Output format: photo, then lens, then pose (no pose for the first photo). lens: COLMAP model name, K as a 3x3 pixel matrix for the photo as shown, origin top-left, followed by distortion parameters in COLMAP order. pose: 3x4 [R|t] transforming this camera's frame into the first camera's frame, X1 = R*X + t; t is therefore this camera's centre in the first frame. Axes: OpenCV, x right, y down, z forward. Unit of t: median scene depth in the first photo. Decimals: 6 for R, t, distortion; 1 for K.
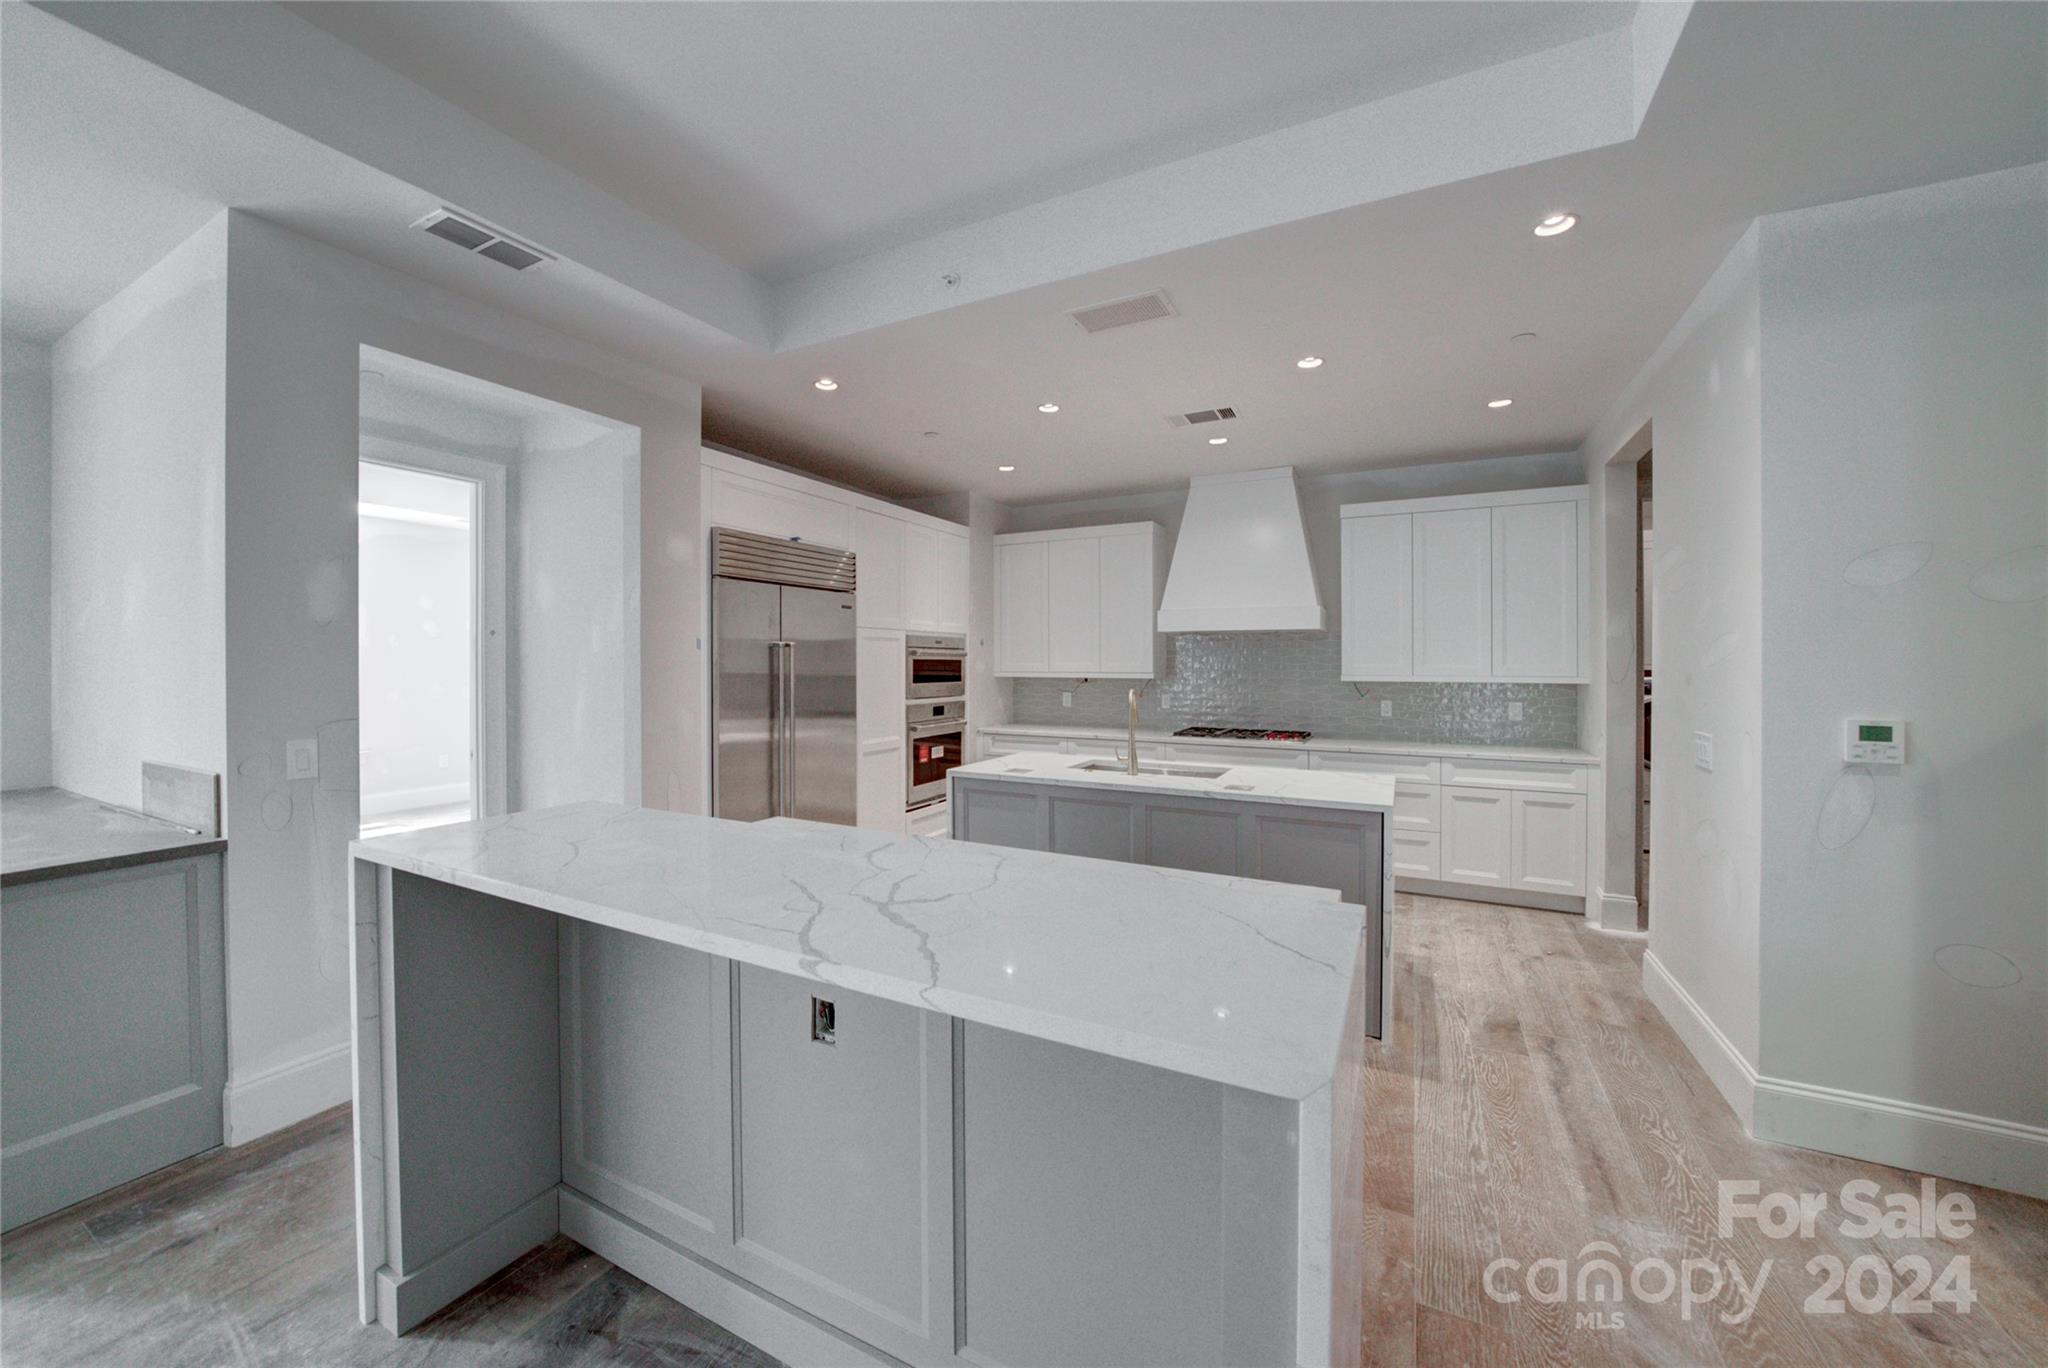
lens RADIAL K [[739.7, 0, 1024.0], [0, 739.7, 666.8], [0, 0, 1]] dist [-0.000083, 0.000015]
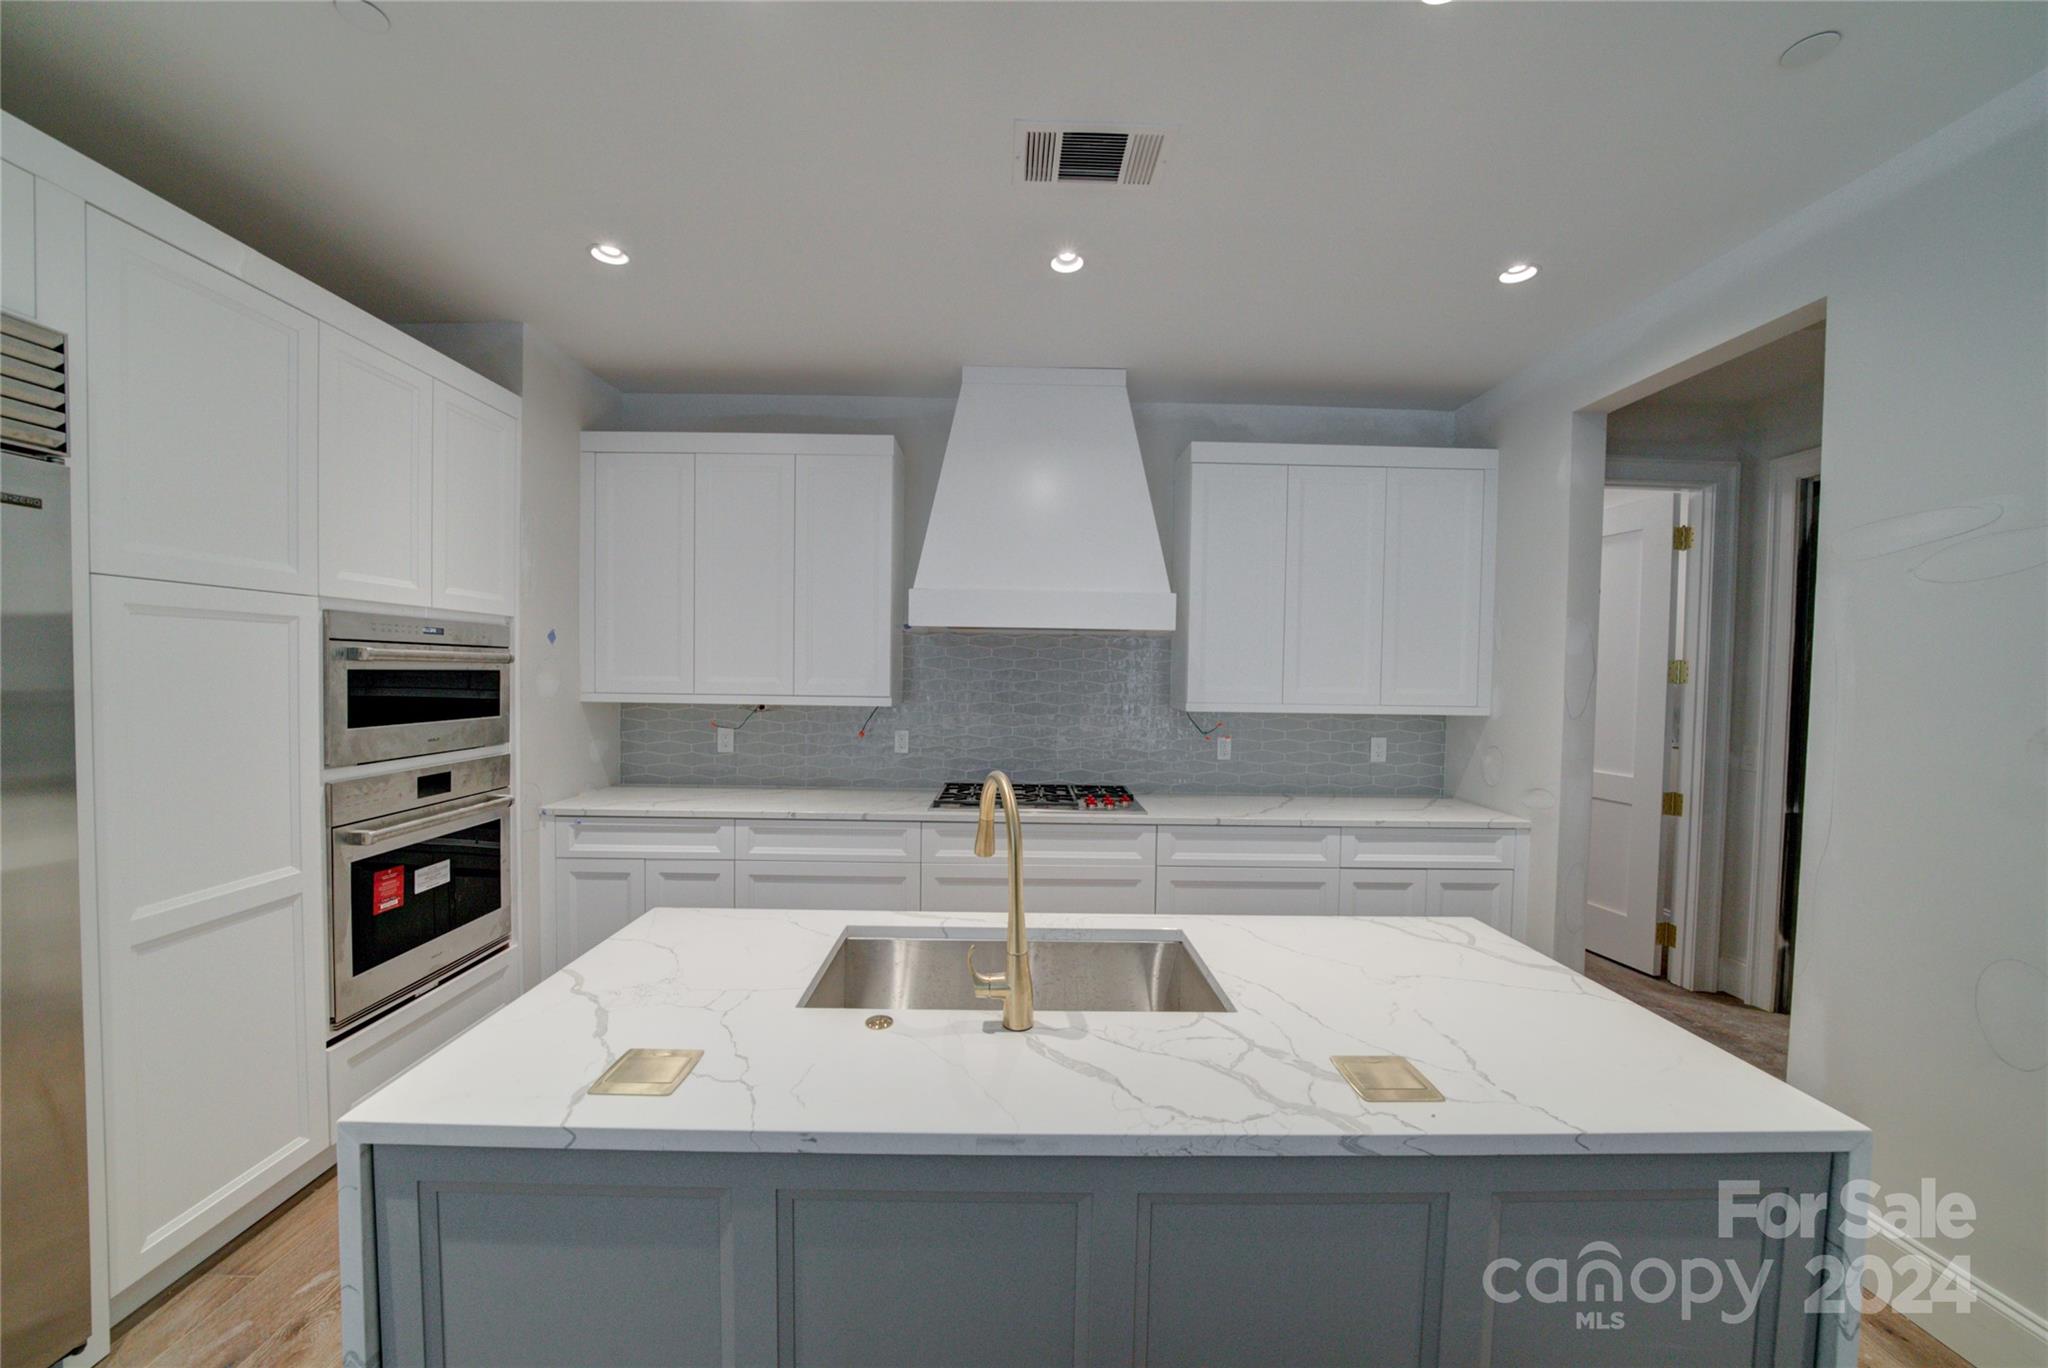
lens RADIAL K [[740.0, 0, 1018.1], [0, 740.0, 687.3], [0, 0, 1]] dist [-0.018197, 0.000095]
pose [[0.885777, 0.002102, 0.464106, -0.008230], [-0.010953, 0.999806, 0.016378, -0.010607], [-0.463982, -0.019591, 0.885628, 0.456033]]
